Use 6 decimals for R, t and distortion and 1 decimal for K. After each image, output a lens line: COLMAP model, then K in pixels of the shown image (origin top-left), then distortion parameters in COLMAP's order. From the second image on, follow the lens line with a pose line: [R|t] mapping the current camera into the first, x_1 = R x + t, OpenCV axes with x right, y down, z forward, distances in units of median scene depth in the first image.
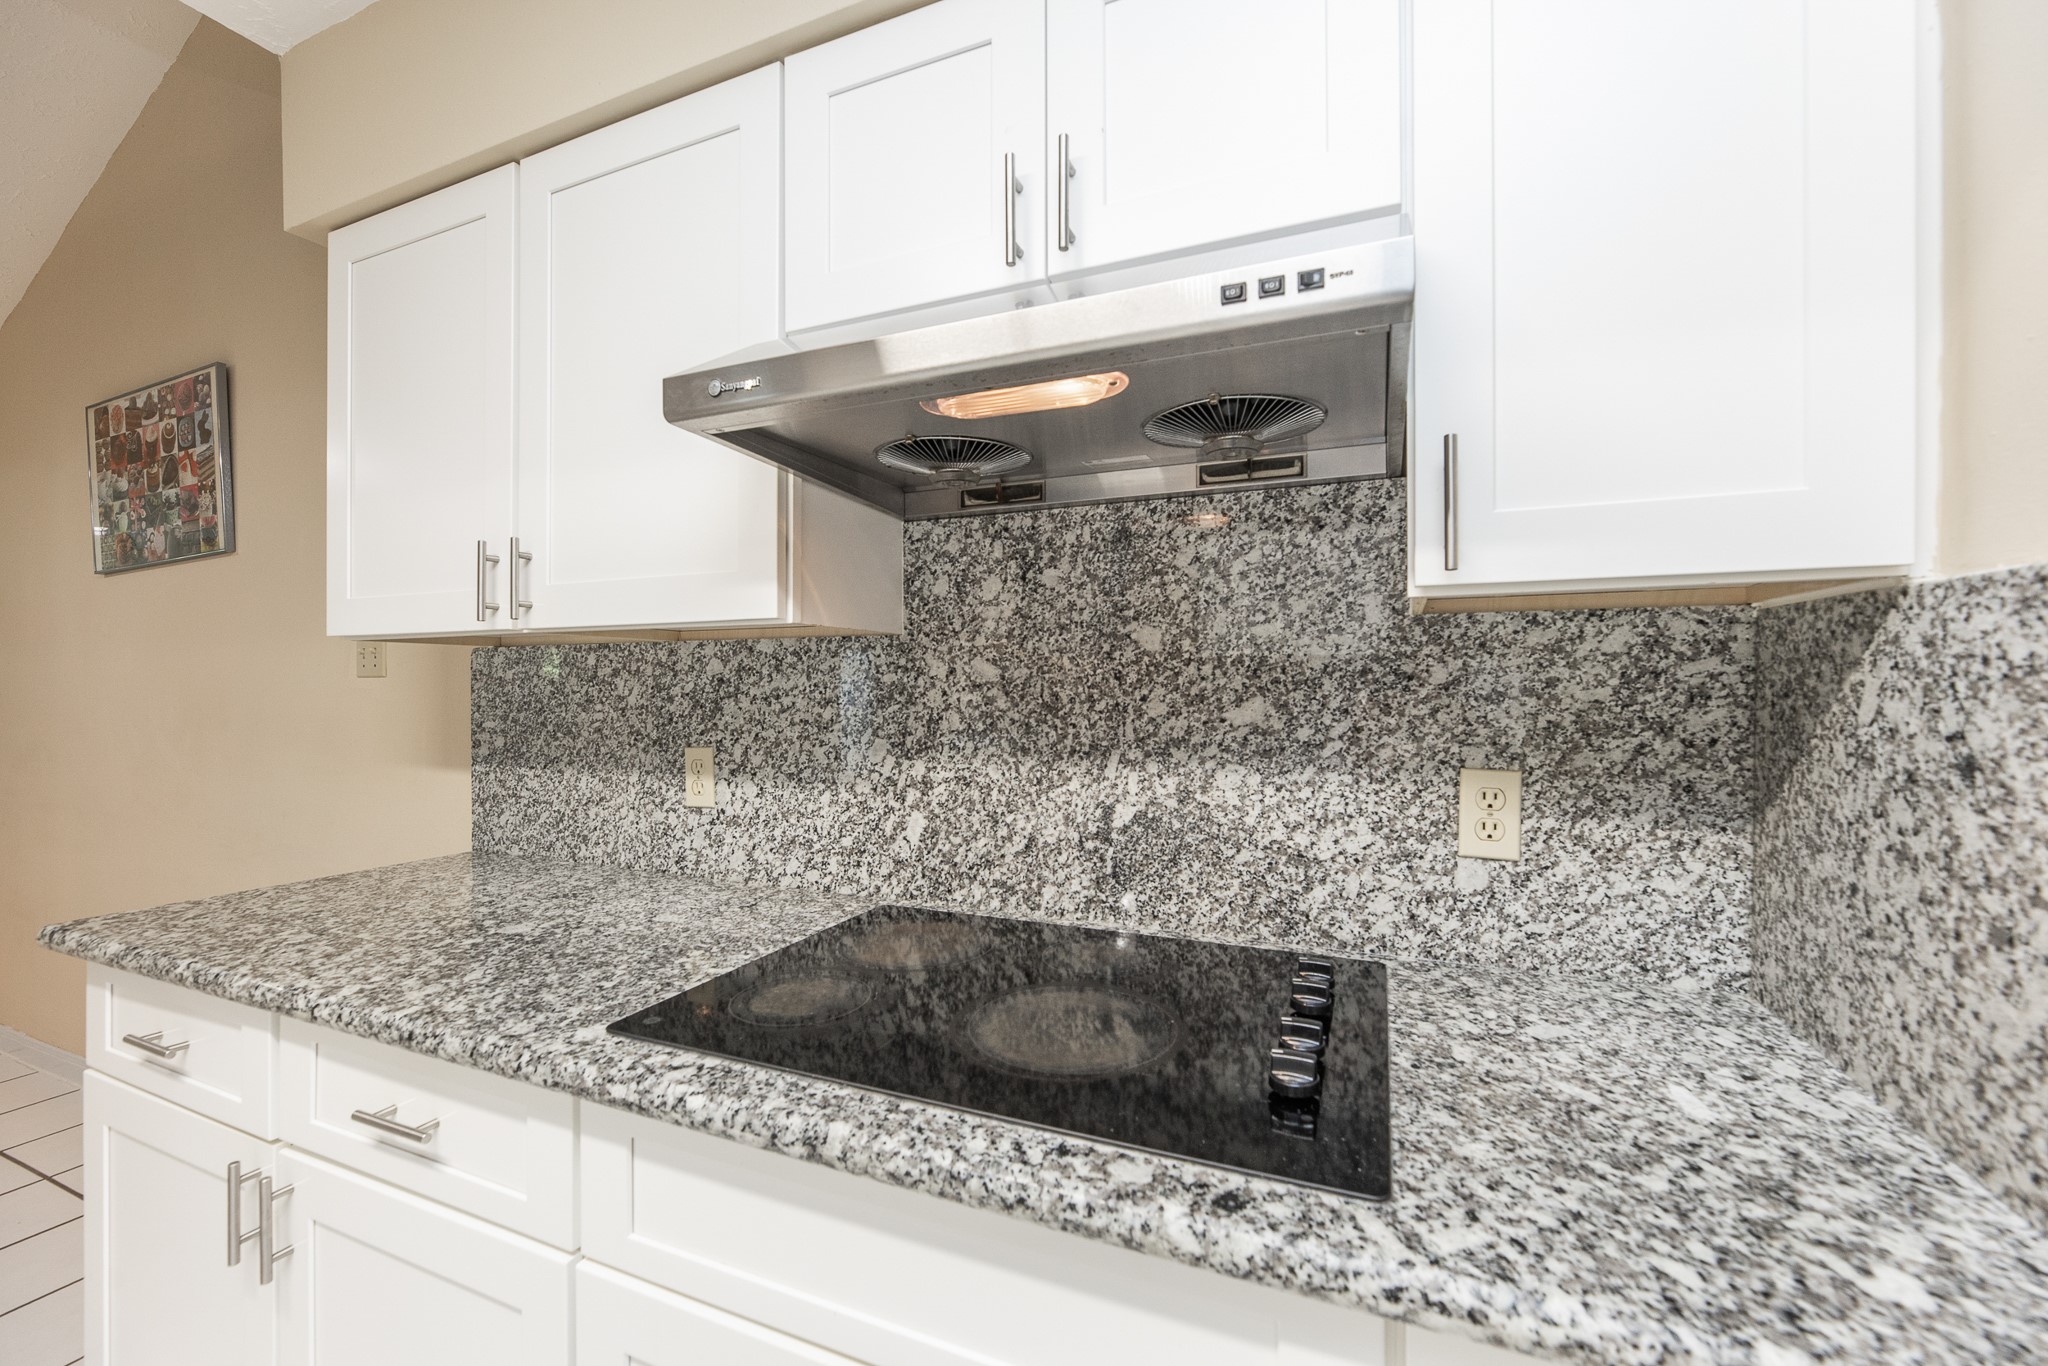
lens RADIAL K [[825.9, 0, 1024.0], [0, 825.9, 683.0], [0, 0, 1]] dist [0.001065, 0.000084]
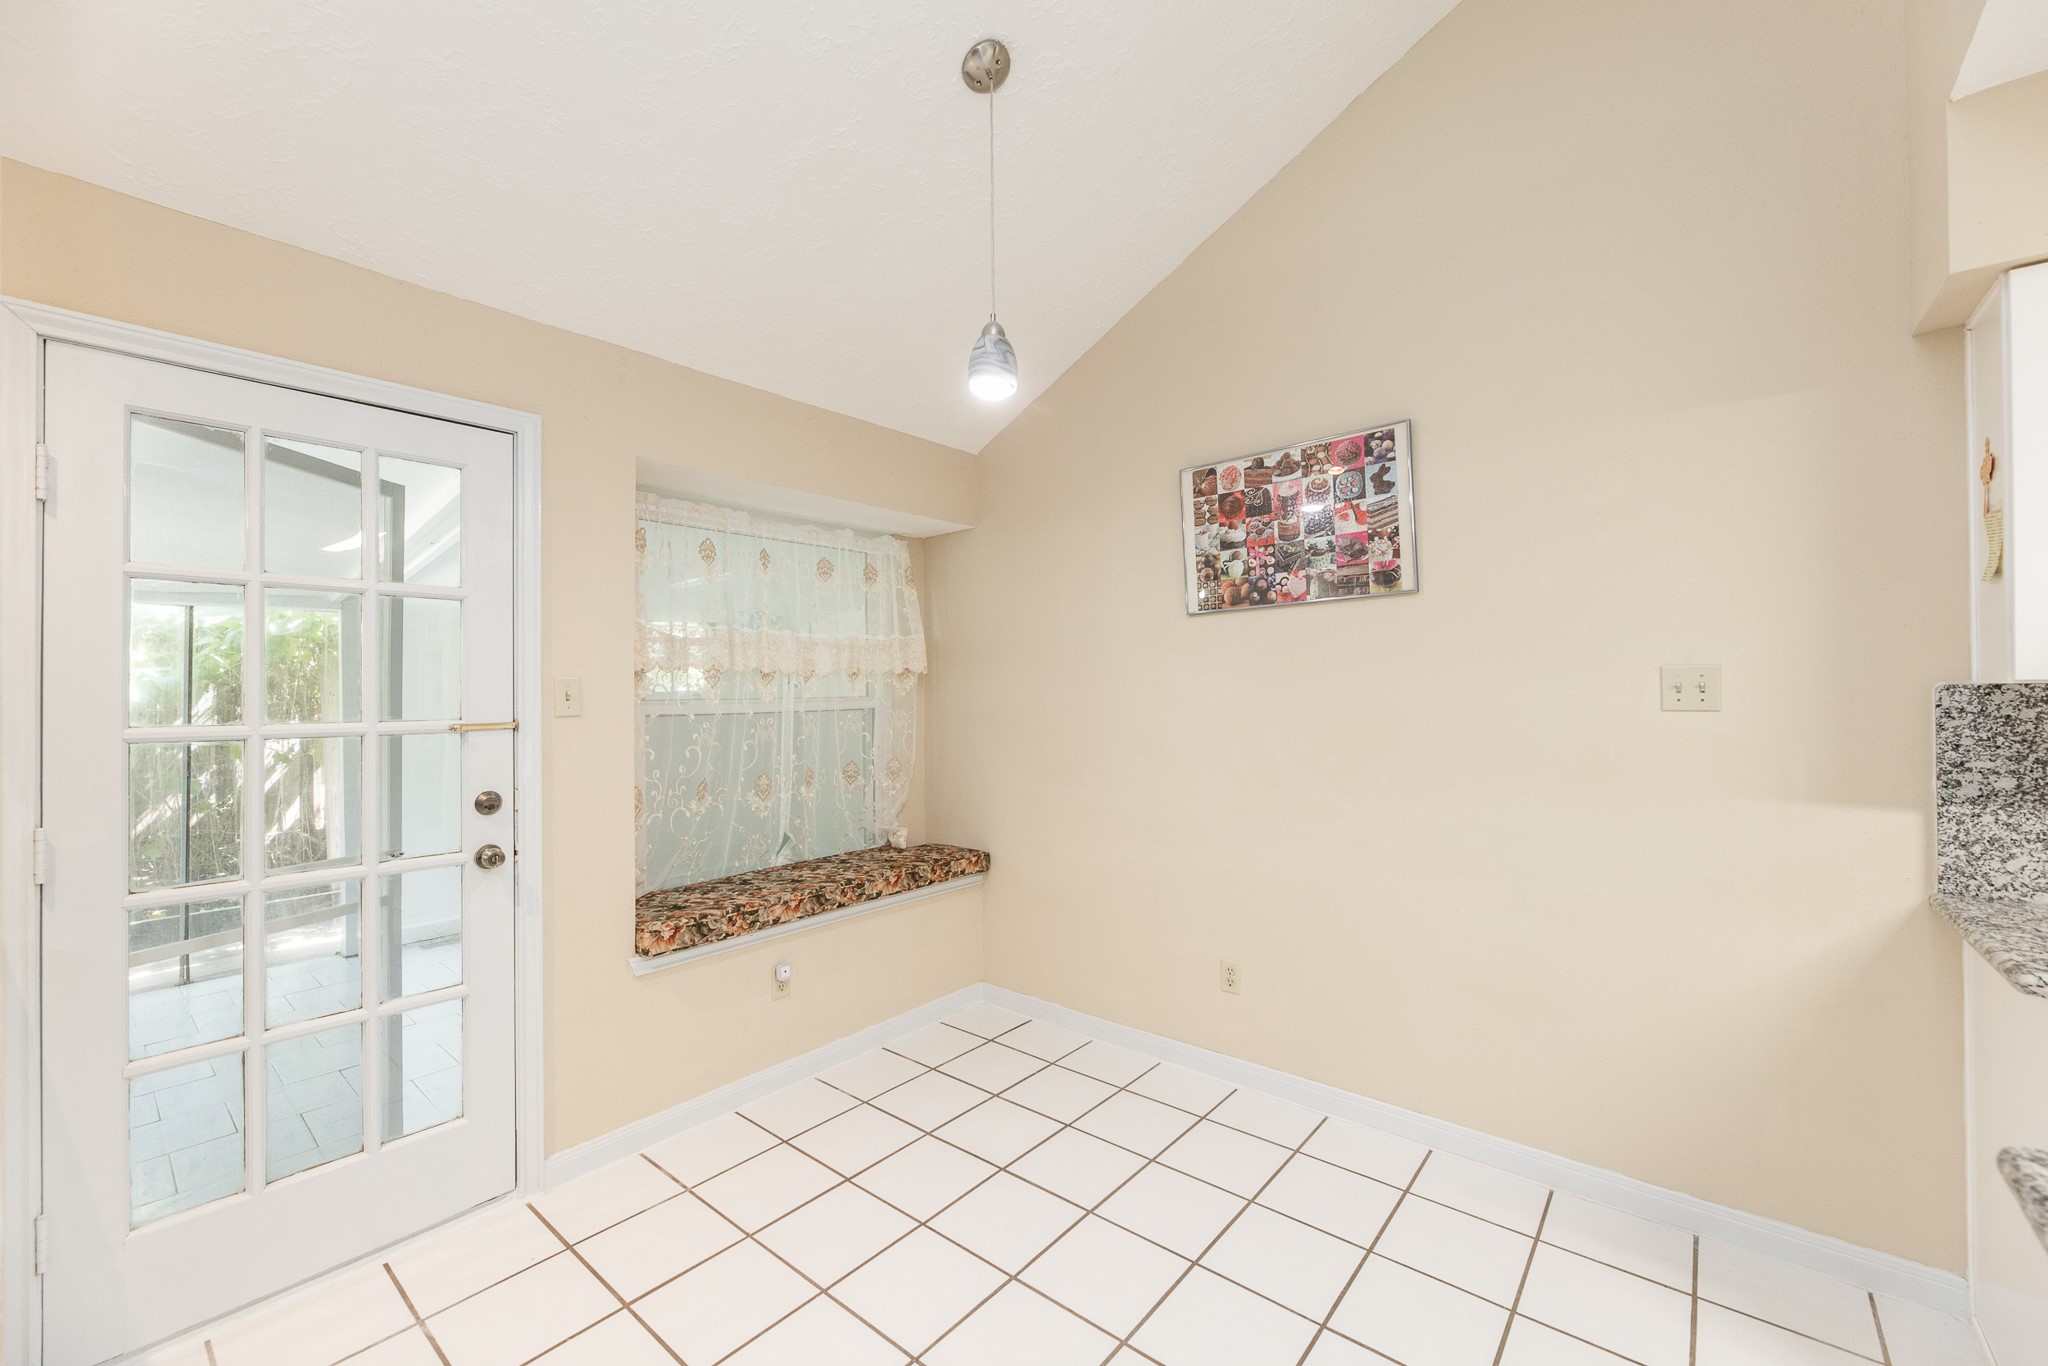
lens RADIAL K [[821.5, 0, 1033.7], [0, 821.5, 685.9], [0, 0, 1]] dist [-0.002102, -0.000755]
pose [[0.961372, -0.007135, -0.275159, -1.758163], [0.007569, 0.999971, 0.000514, -0.061228], [0.275147, -0.002576, 0.961399, -0.266104]]
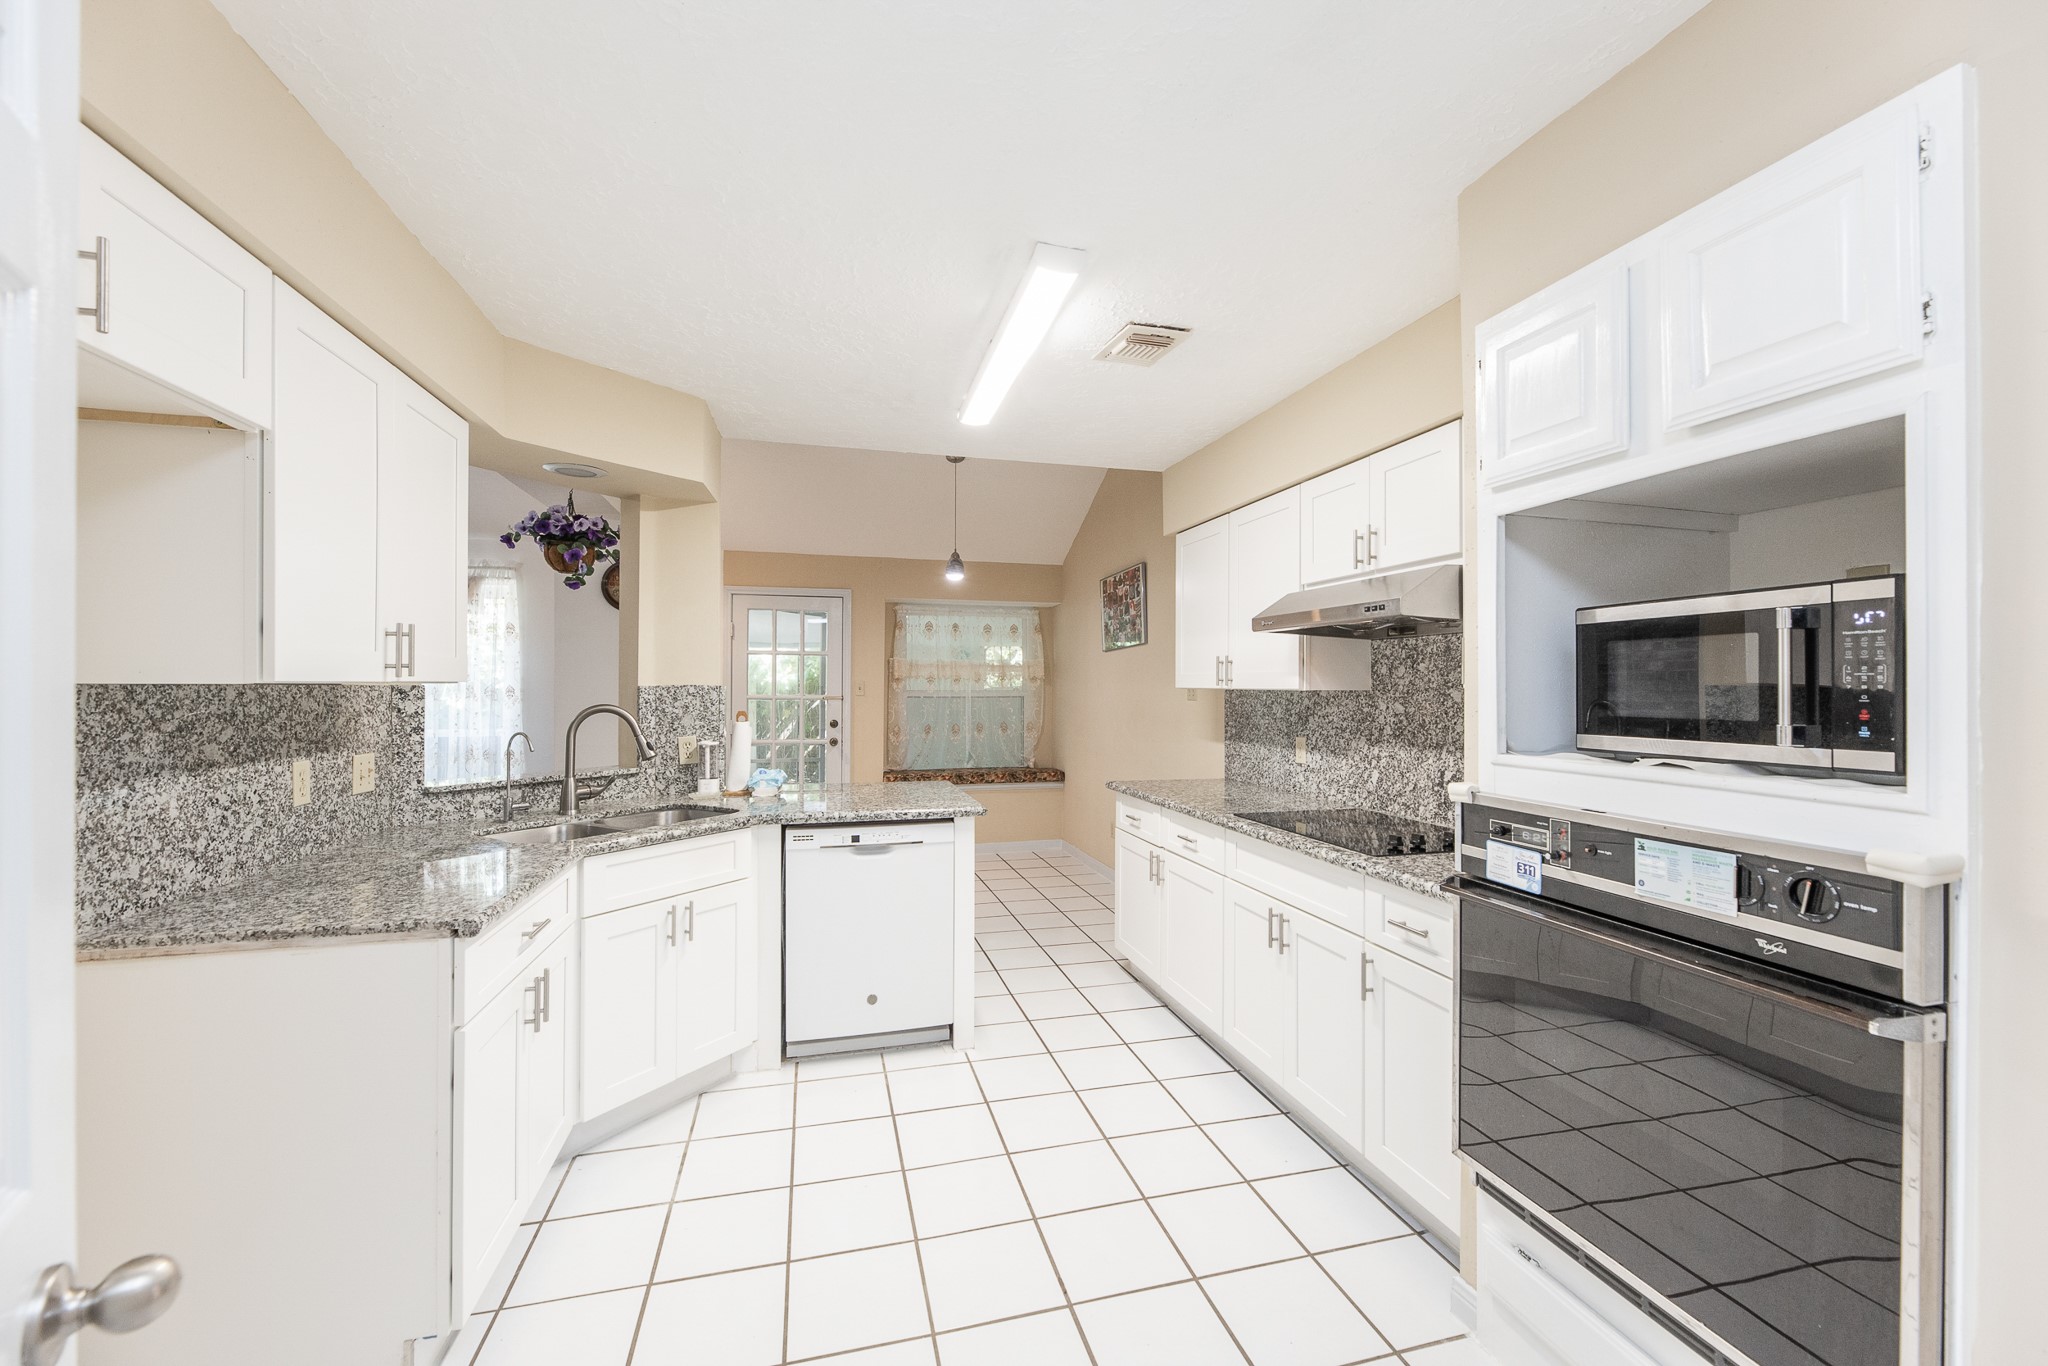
lens RADIAL K [[821.5, 0, 1033.7], [0, 821.5, 685.9], [0, 0, 1]] dist [-0.002102, -0.000755]
pose [[0.629714, 0.002460, -0.776823, 0.947911], [-0.000609, 0.999996, 0.002673, -0.071922], [0.776827, -0.001210, 0.629713, -1.044924]]
